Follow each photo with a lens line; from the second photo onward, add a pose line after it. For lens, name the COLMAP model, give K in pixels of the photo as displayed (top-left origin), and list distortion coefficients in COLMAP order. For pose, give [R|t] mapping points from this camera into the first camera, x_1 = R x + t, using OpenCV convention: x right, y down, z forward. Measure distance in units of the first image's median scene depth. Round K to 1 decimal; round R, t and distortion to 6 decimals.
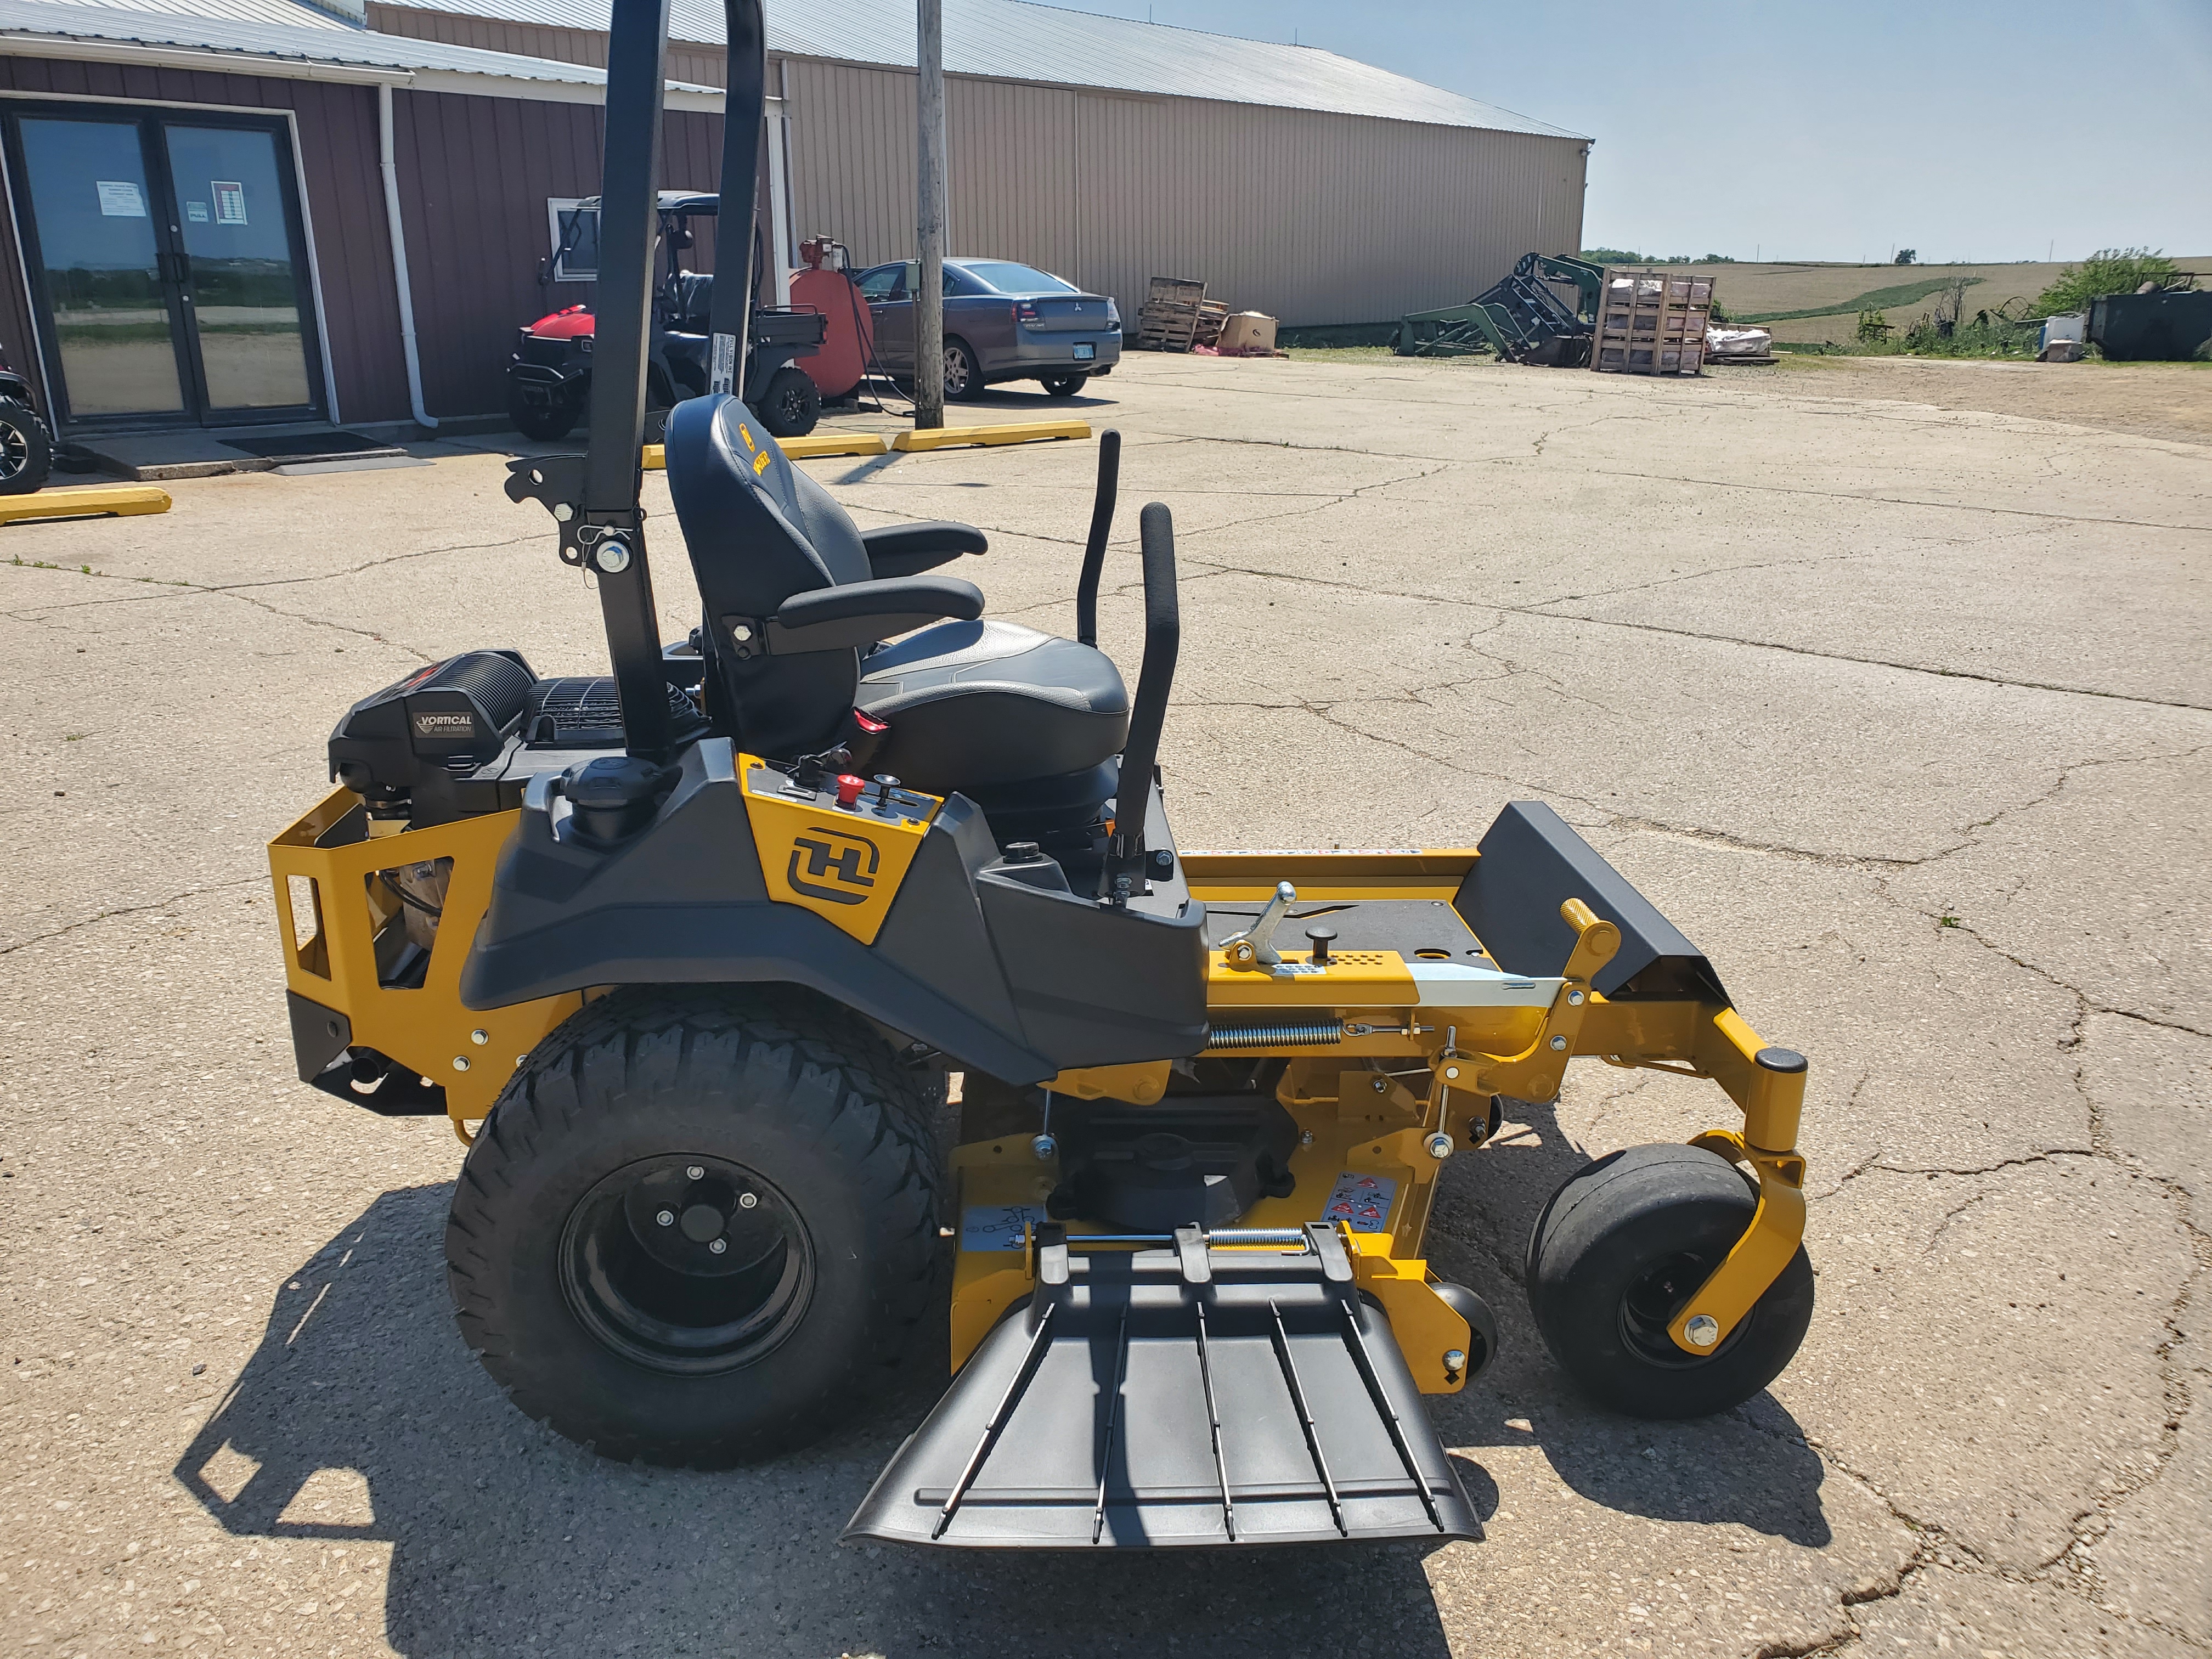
lens RADIAL K [[1710.9, 0, 1082.2], [0, 1710.9, 833.8], [0, 0, 1]] dist [0.021083, -0.009775]
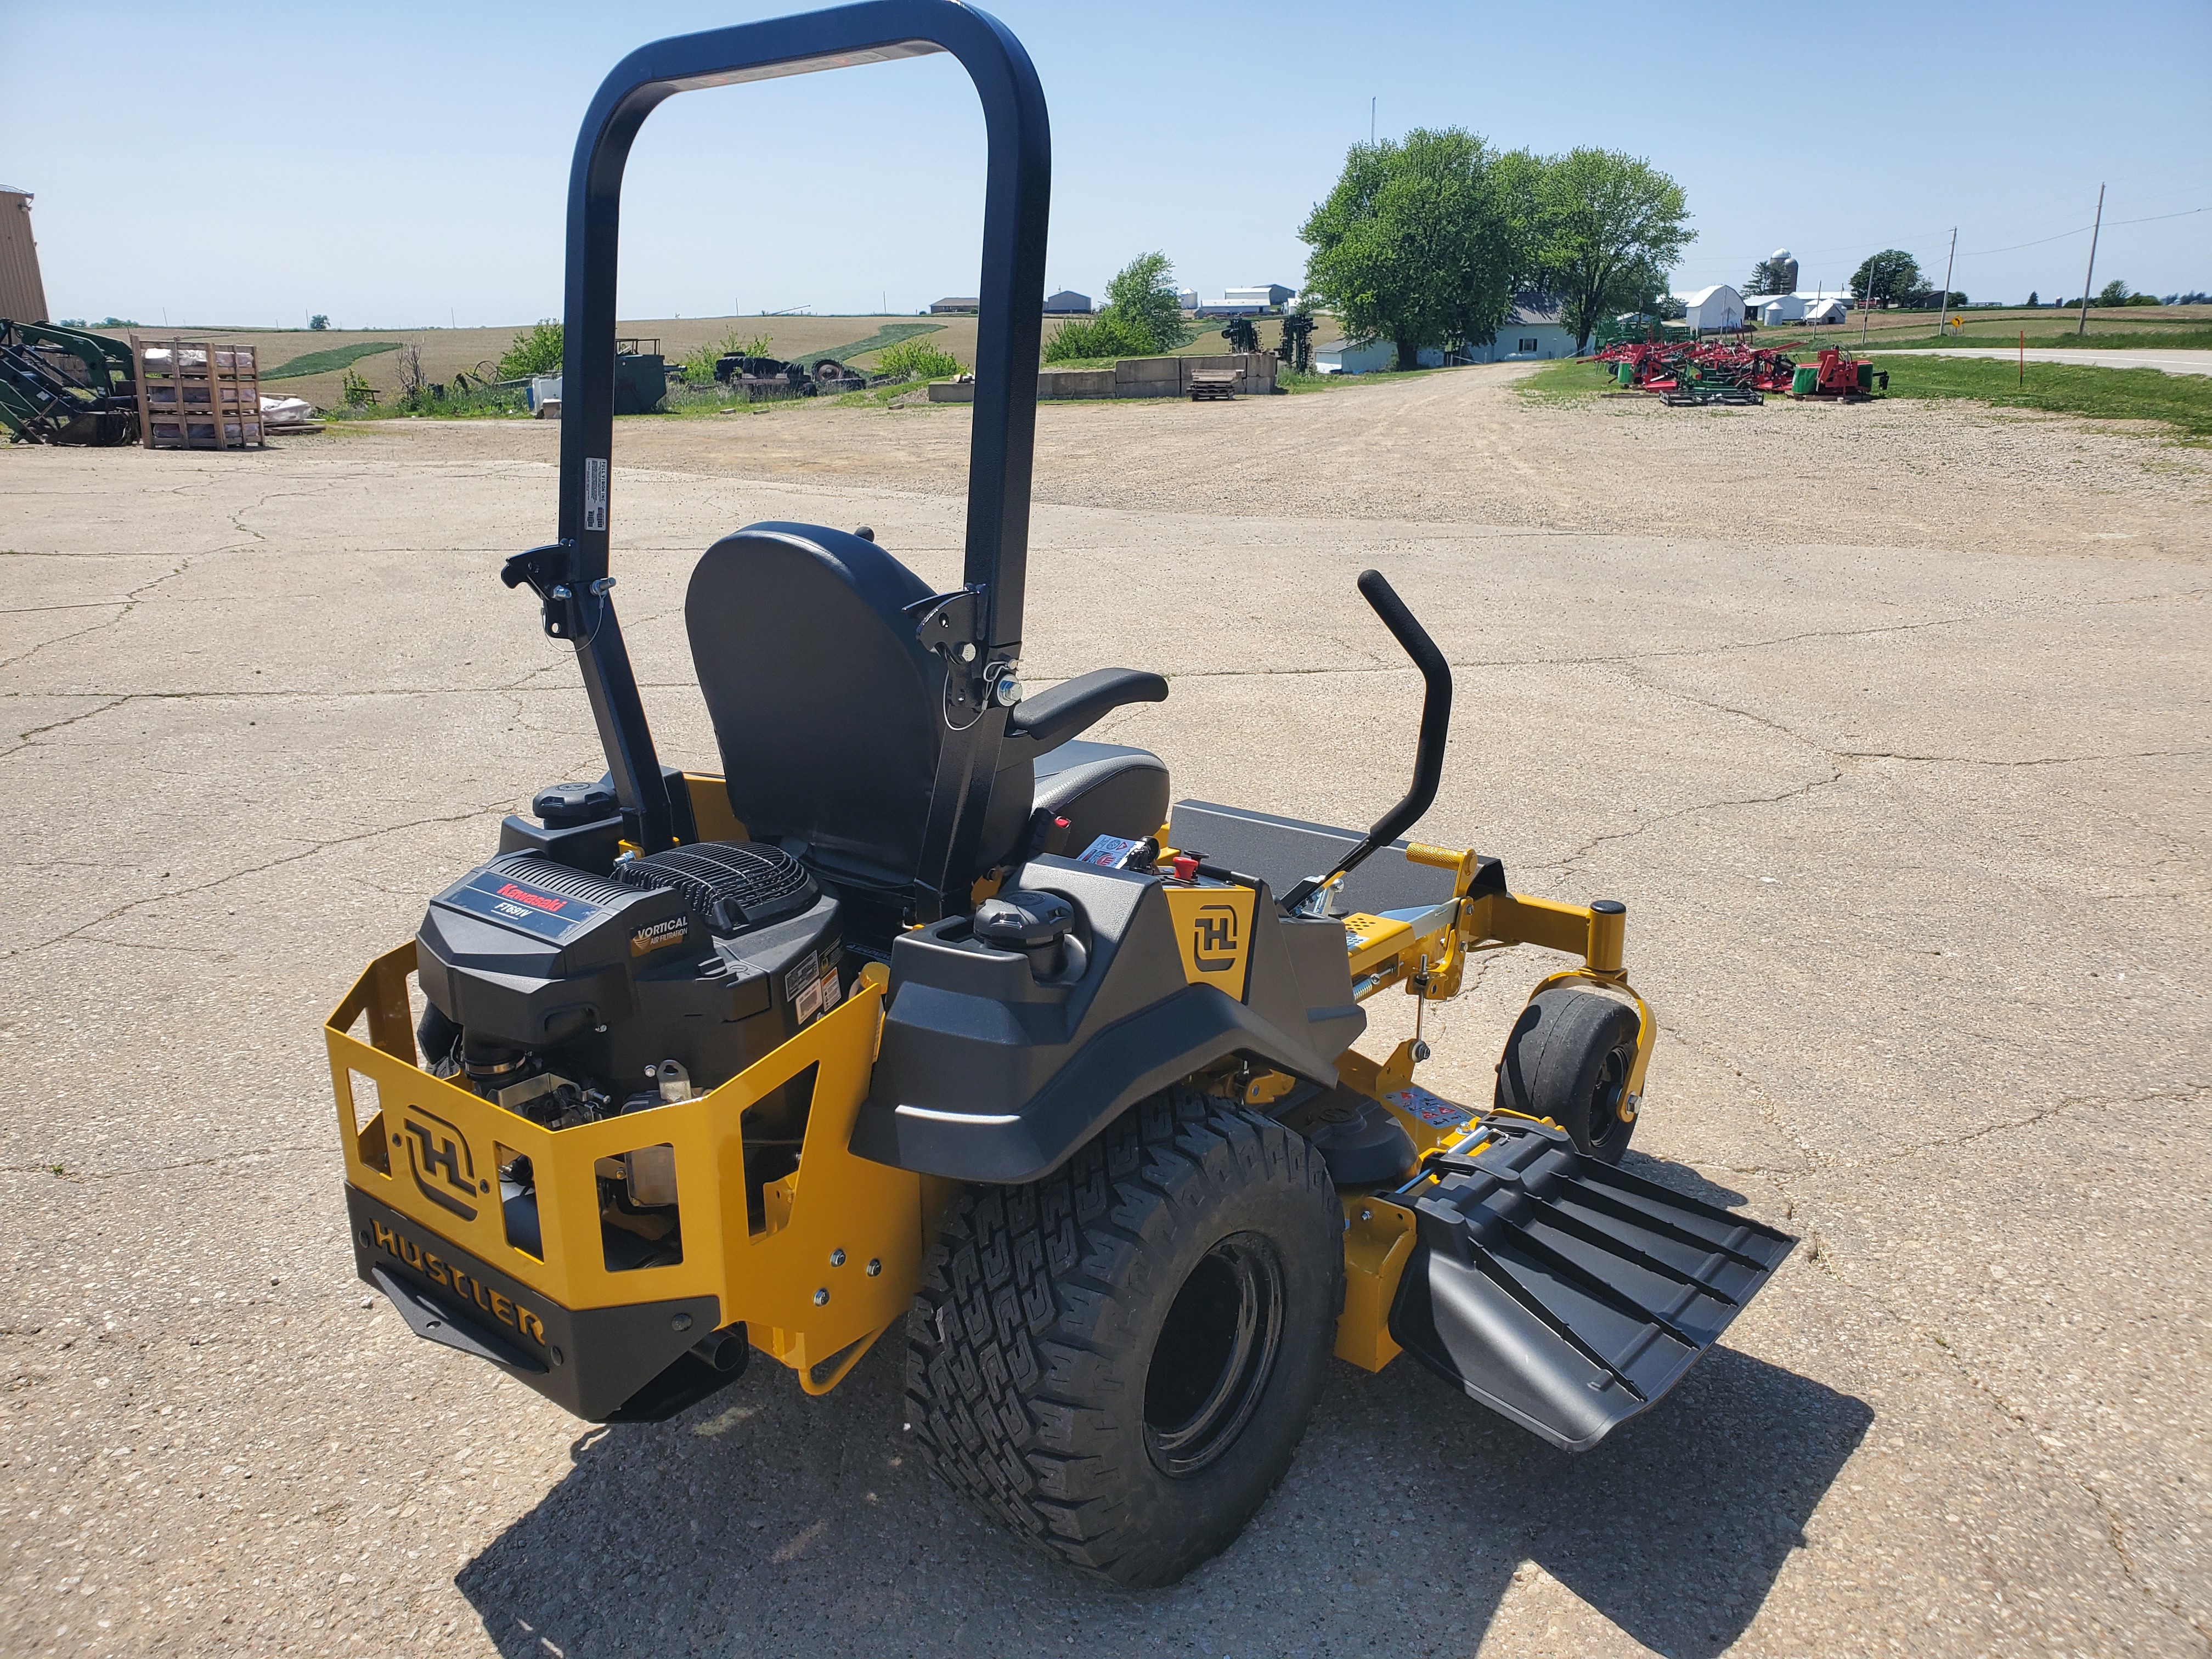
lens RADIAL K [[1732.8, 0, 1106.0], [0, 1732.8, 829.5], [0, 0, 1]] dist [0.013047, 0.012949]
pose [[0.668814, -0.215047, 0.711647, -0.137330], [0.243061, 0.967894, 0.064049, -0.019236], [-0.702573, 0.130137, 0.699611, 0.041383]]
